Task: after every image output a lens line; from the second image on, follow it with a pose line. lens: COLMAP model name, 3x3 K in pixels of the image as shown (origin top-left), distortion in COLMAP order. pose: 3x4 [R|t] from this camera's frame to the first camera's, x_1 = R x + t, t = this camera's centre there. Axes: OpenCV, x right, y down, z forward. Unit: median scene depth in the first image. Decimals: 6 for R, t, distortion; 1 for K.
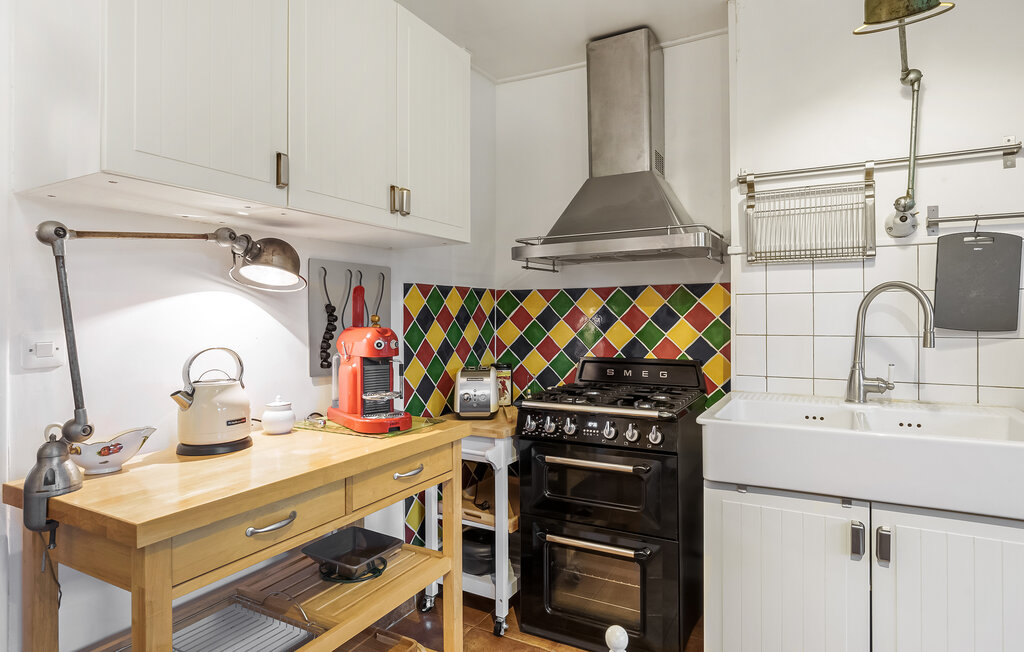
lens RADIAL K [[562.4, 0, 510.6], [0, 562.4, 315.9], [0, 0, 1]] dist [-0.004697, -0.000876]
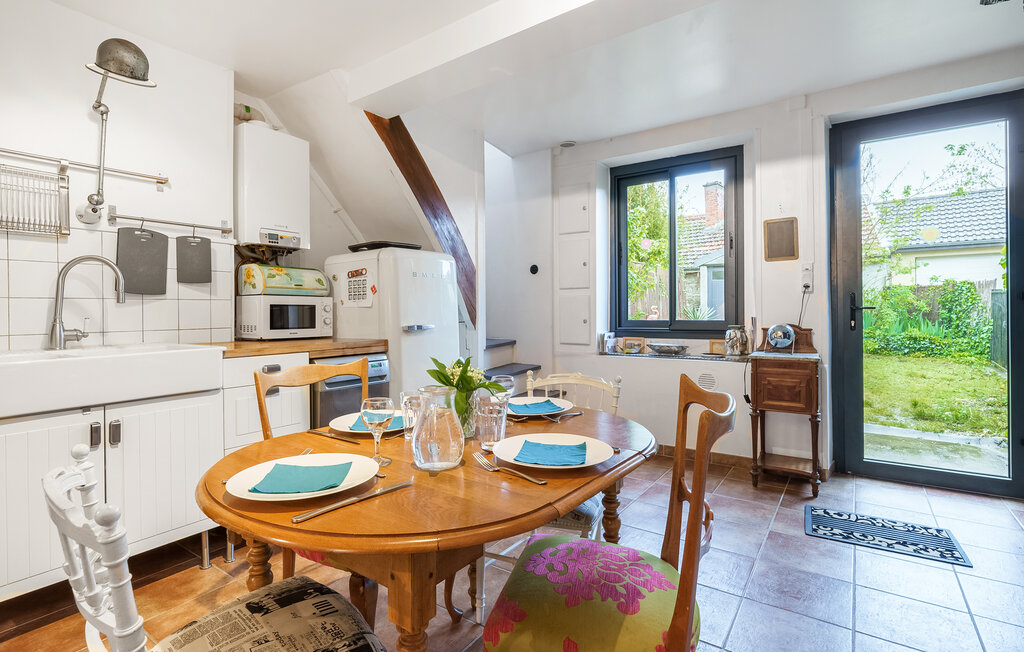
lens RADIAL K [[500.9, 0, 509.7], [0, 500.9, 316.4], [0, 0, 1]] dist [0.000107, -0.000181]
pose [[0.105747, -0.011312, 0.994329, -0.391196], [0.005627, 0.999926, 0.010777, 0.073886], [-0.994377, 0.004456, 0.105803, -0.122434]]
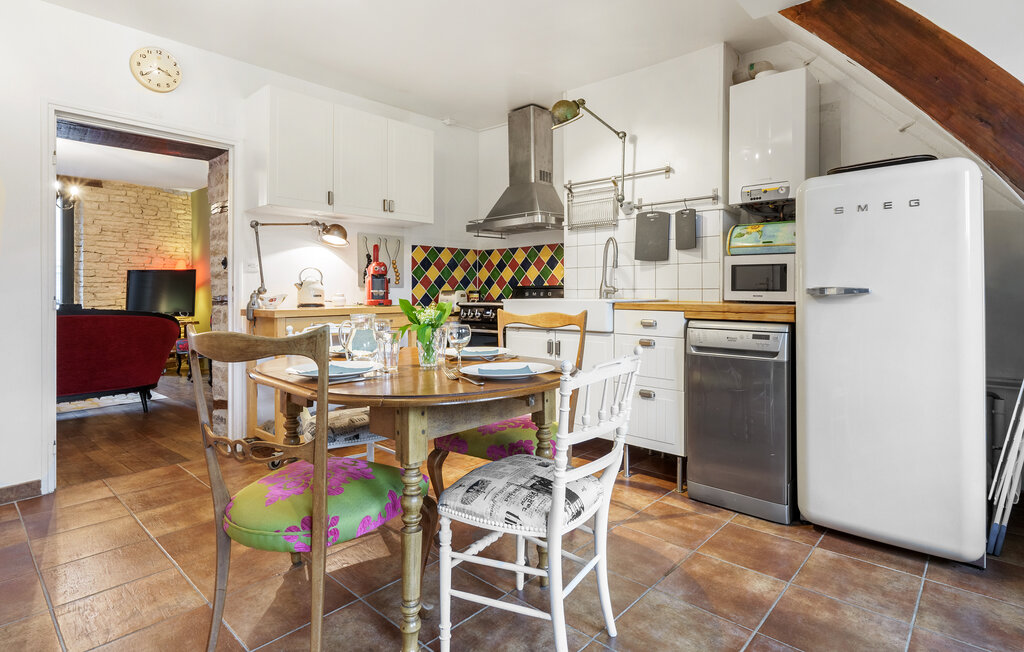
lens RADIAL K [[500.9, 0, 505.1], [0, 500.9, 289.3], [0, 0, 1]] dist [0.000107, -0.000181]
pose [[0.970798, 0.004313, -0.239861, 0.712632], [-0.004105, 0.999991, 0.001365, 0.120774], [0.239865, -0.000341, 0.970806, -0.810870]]
